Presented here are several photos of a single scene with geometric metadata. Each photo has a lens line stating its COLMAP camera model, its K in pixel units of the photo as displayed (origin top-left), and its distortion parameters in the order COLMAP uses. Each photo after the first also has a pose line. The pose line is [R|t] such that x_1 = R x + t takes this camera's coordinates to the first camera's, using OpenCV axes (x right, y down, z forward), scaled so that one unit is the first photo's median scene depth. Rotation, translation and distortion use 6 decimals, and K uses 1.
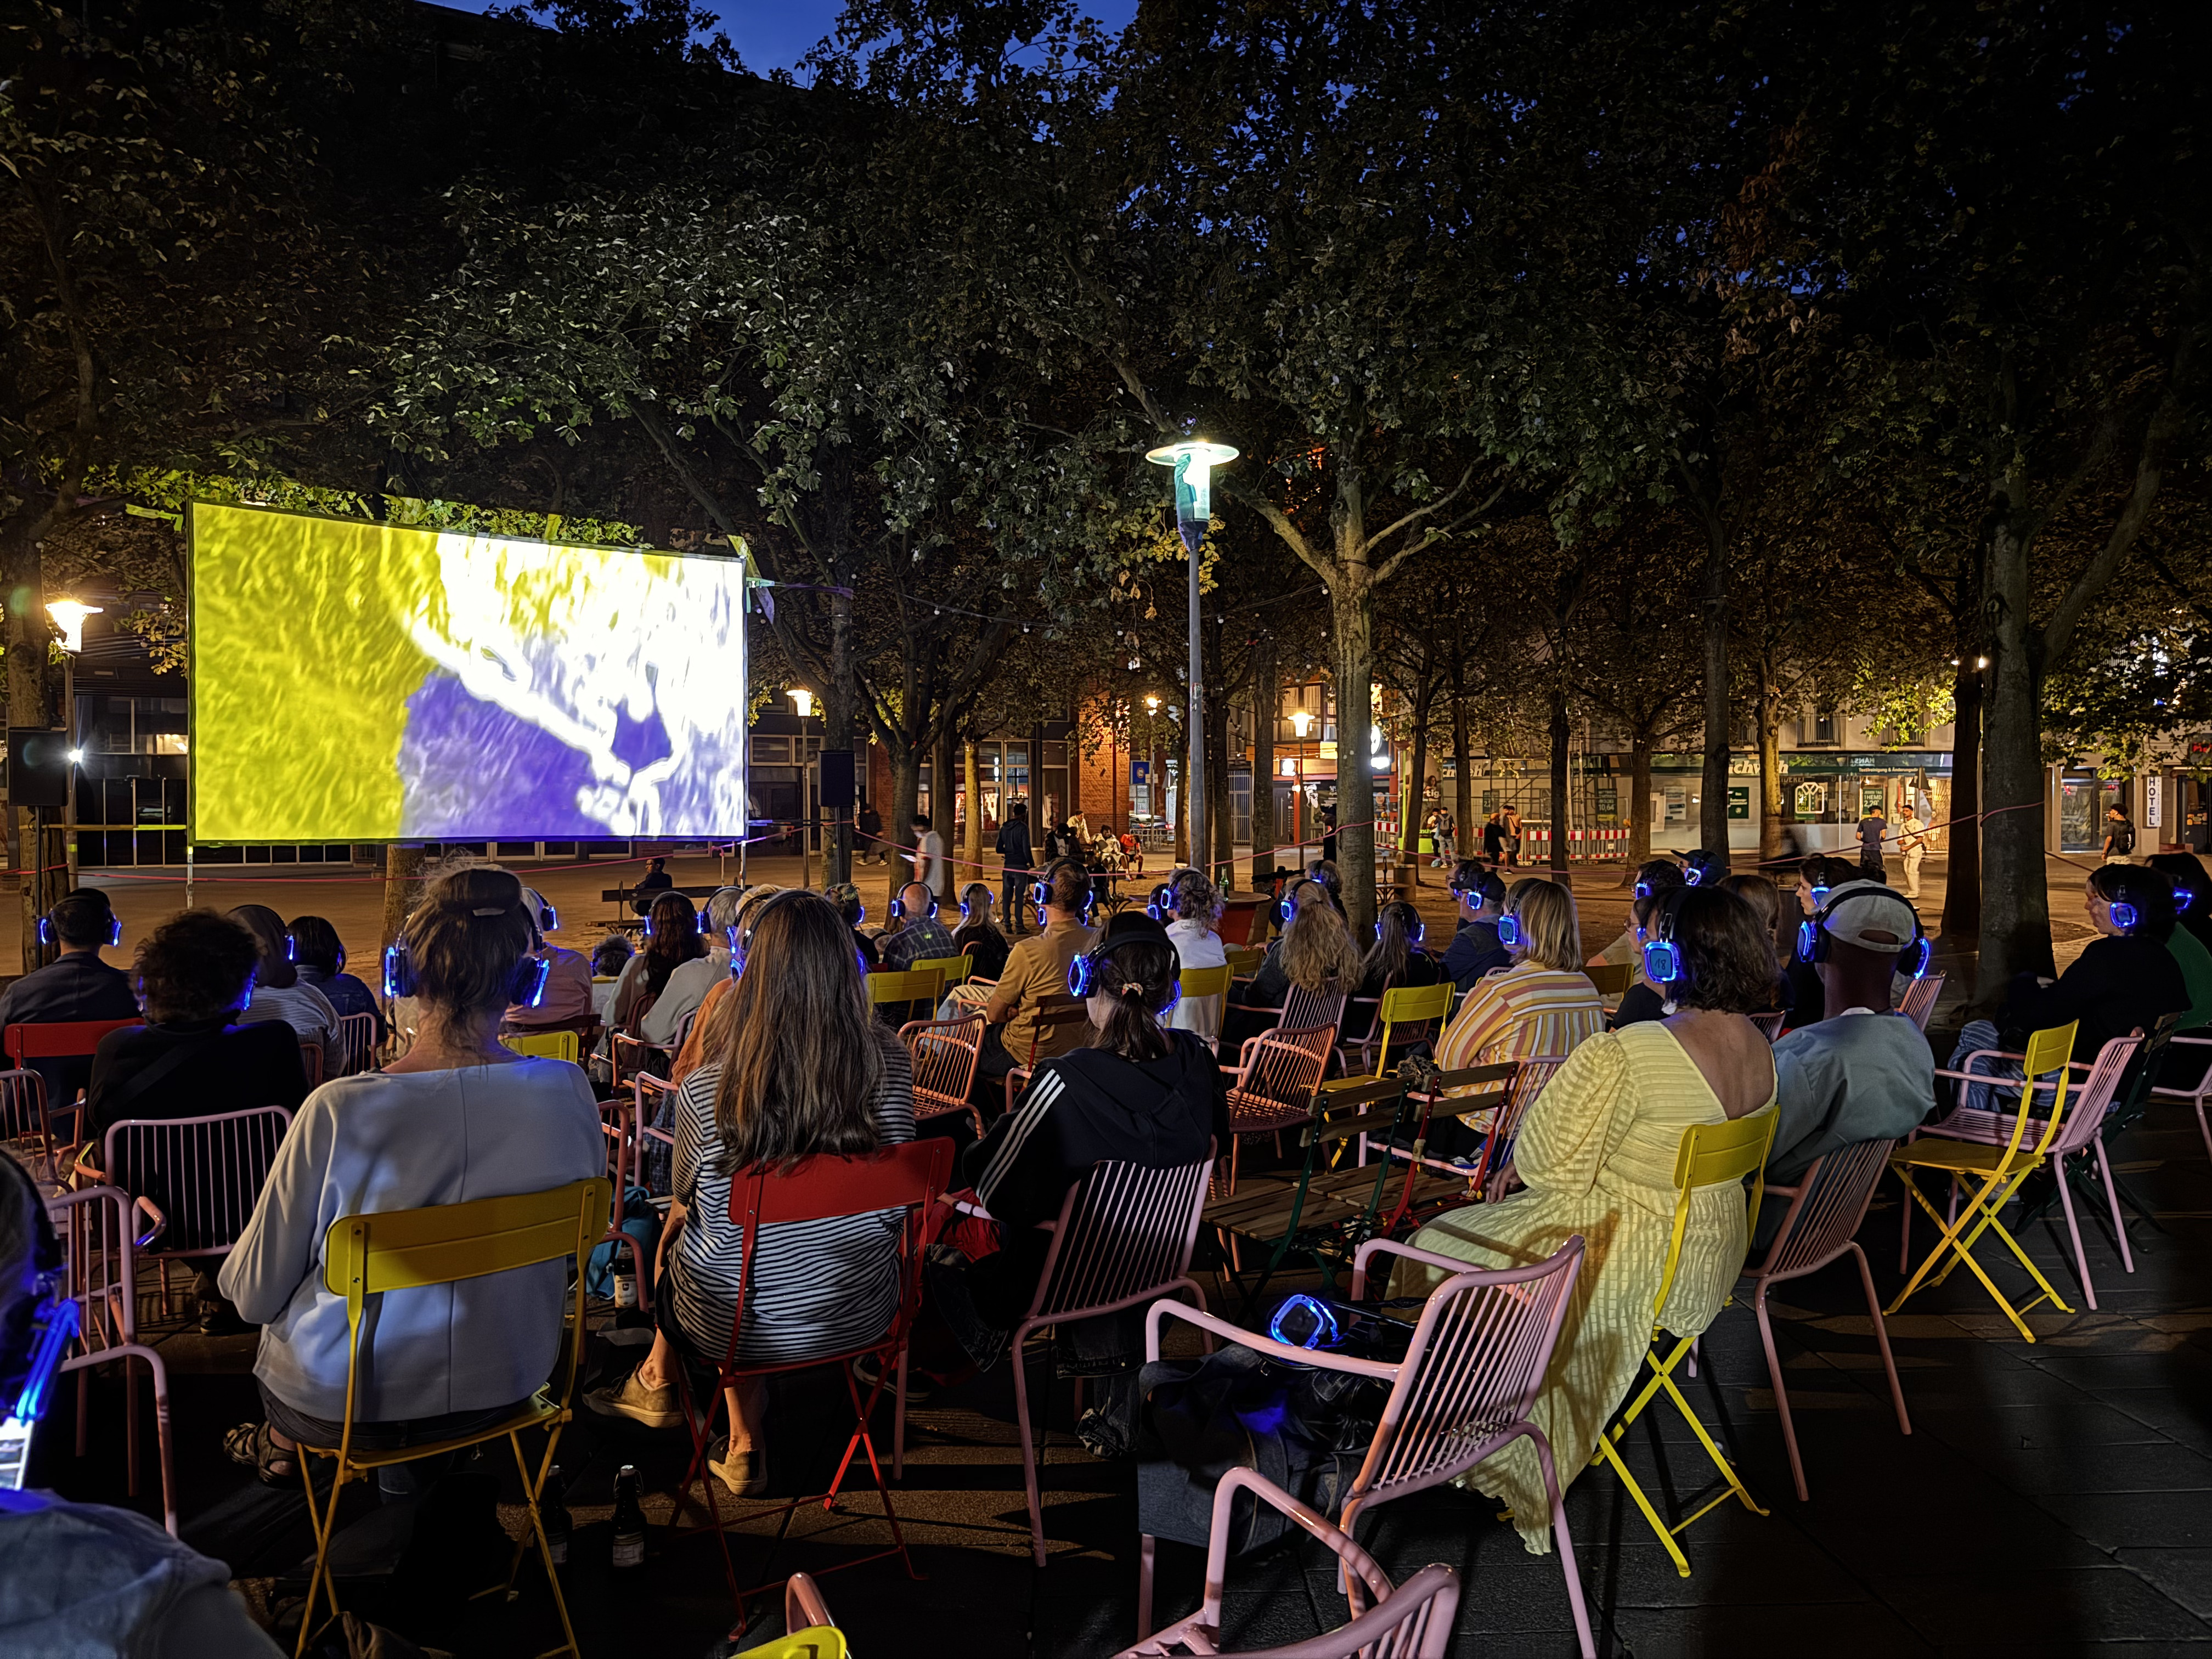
lens RADIAL K [[1550.1, 0, 1106.7], [0, 1550.1, 831.8], [0, 0, 1]] dist [0.001667, -0.000268]
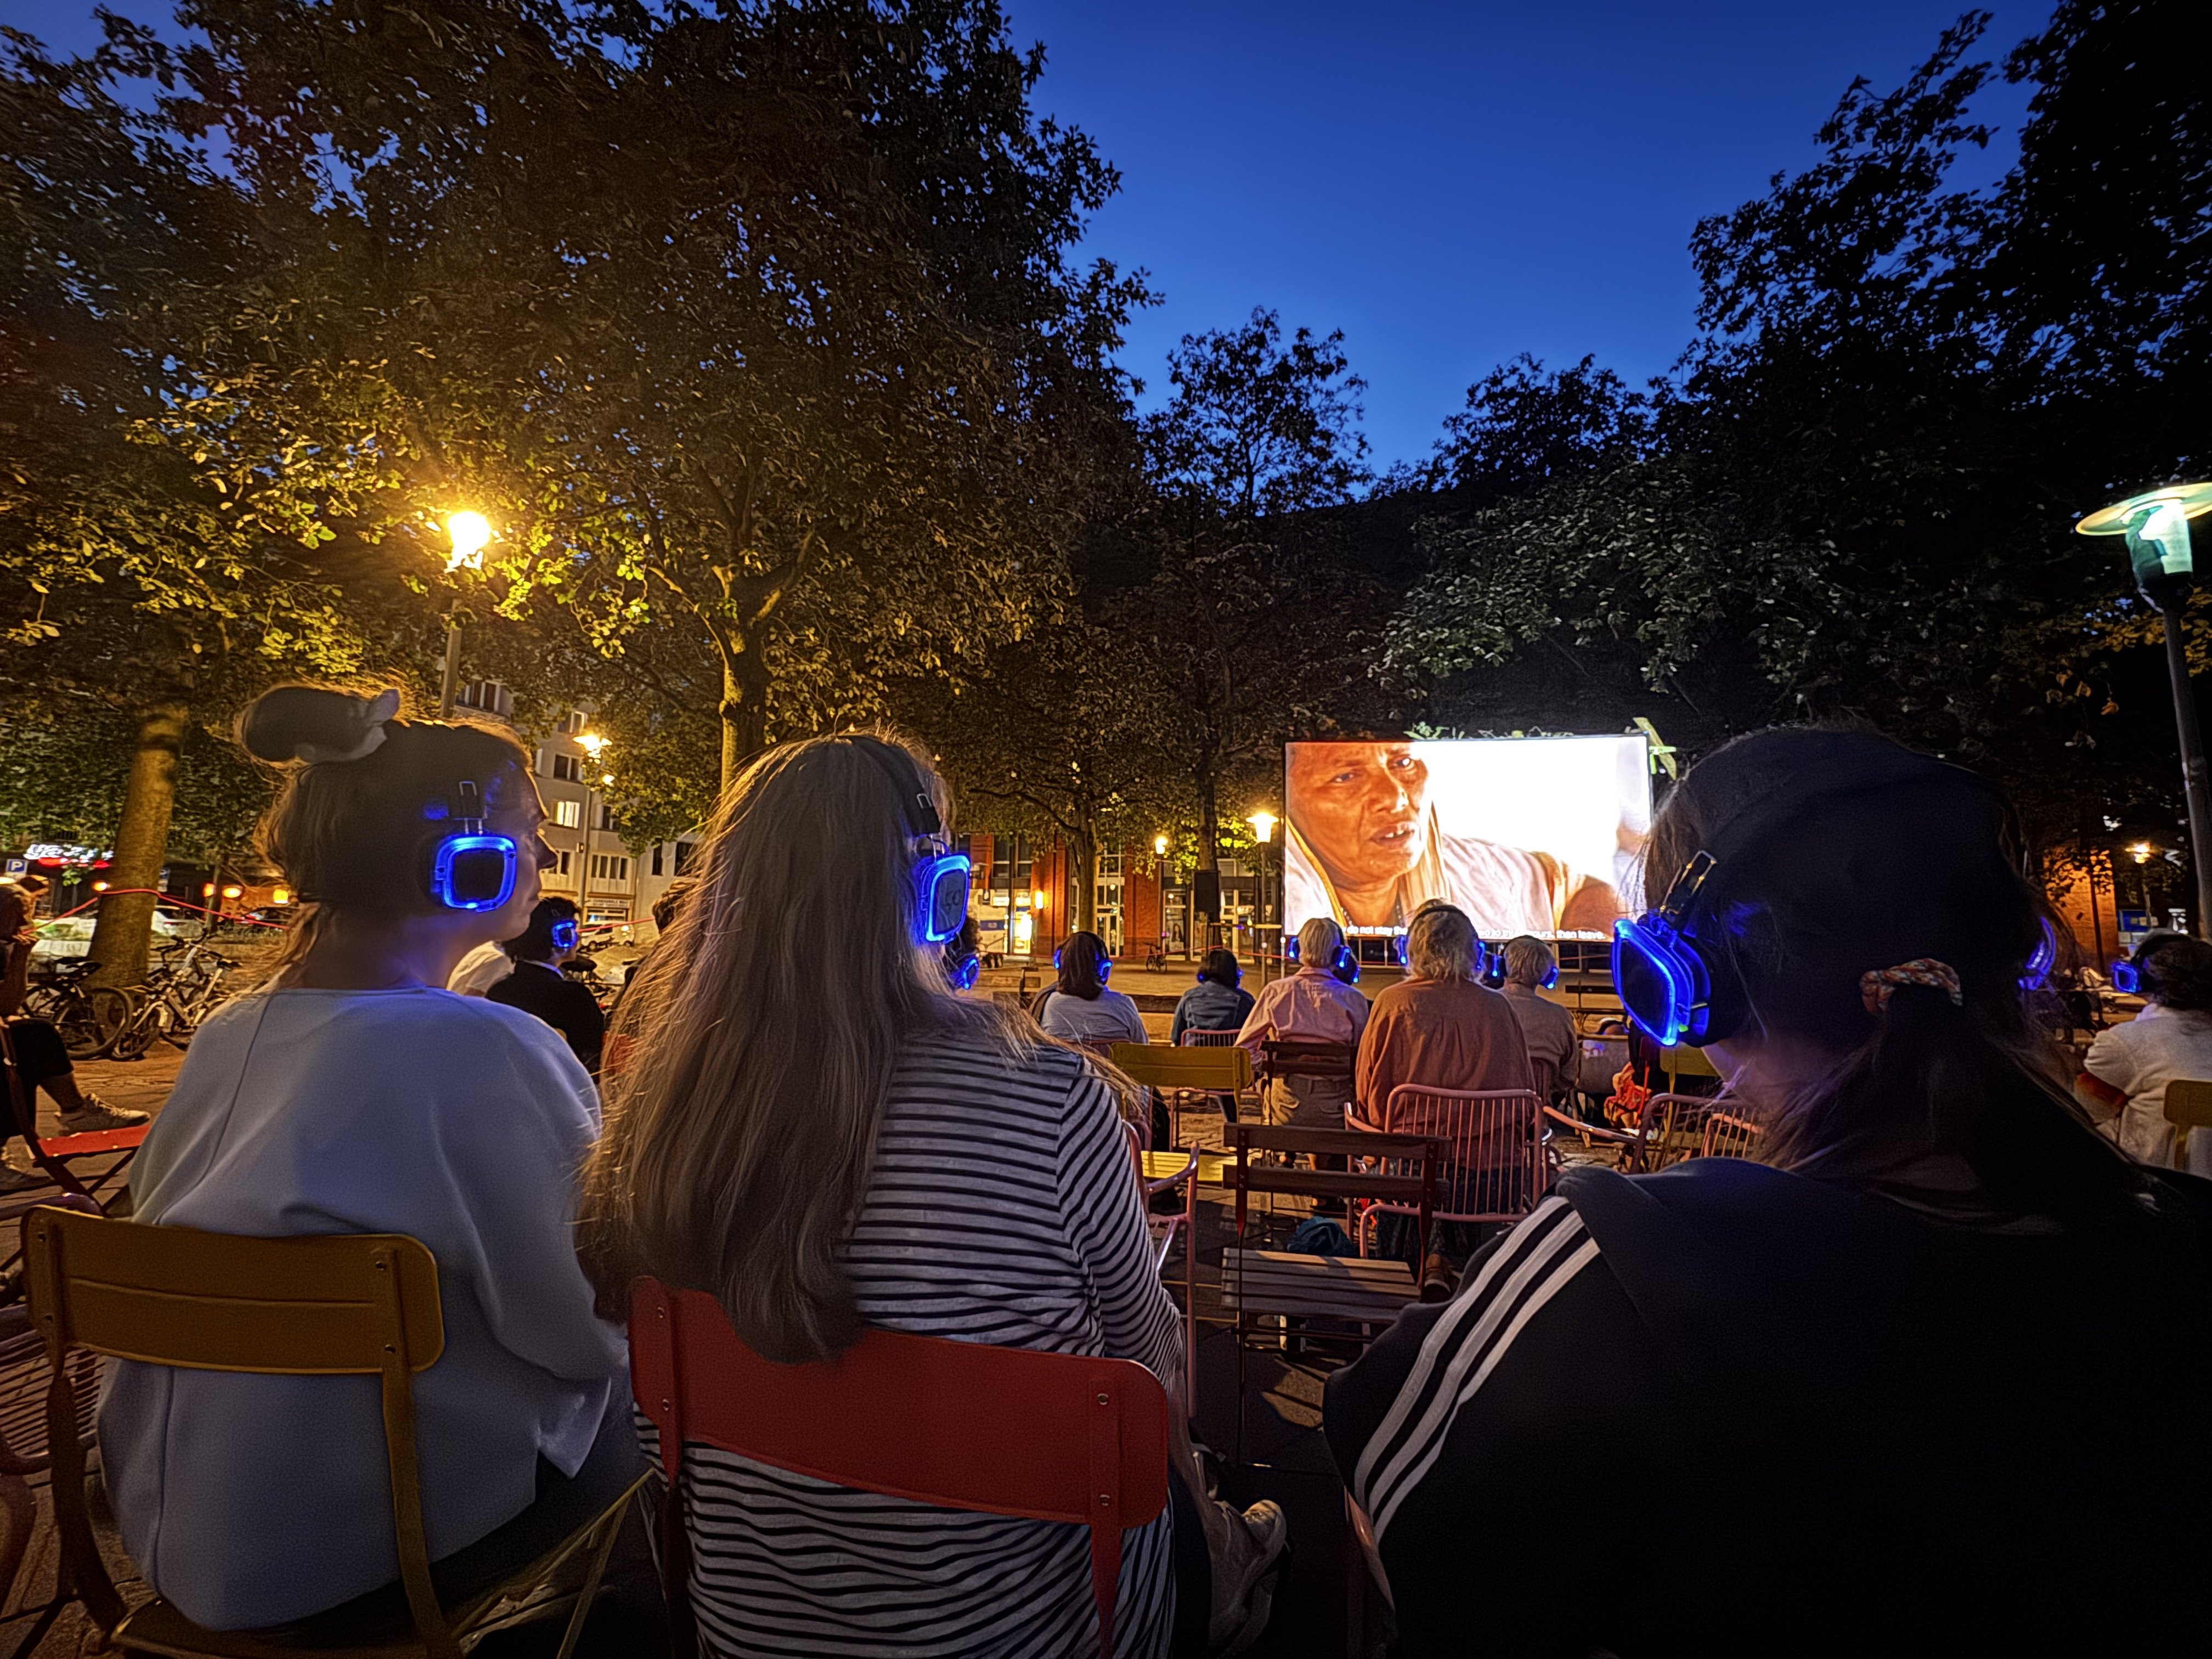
lens RADIAL K [[884.5, 0, 1105.5], [0, 884.5, 822.0], [0, 0, 1]] dist [0.001579, 0.000085]
pose [[0.670389, -0.079908, -0.737695, 0.010629], [-0.034440, 0.989762, -0.138509, 0.024400], [0.741210, 0.118261, 0.660773, 0.188873]]
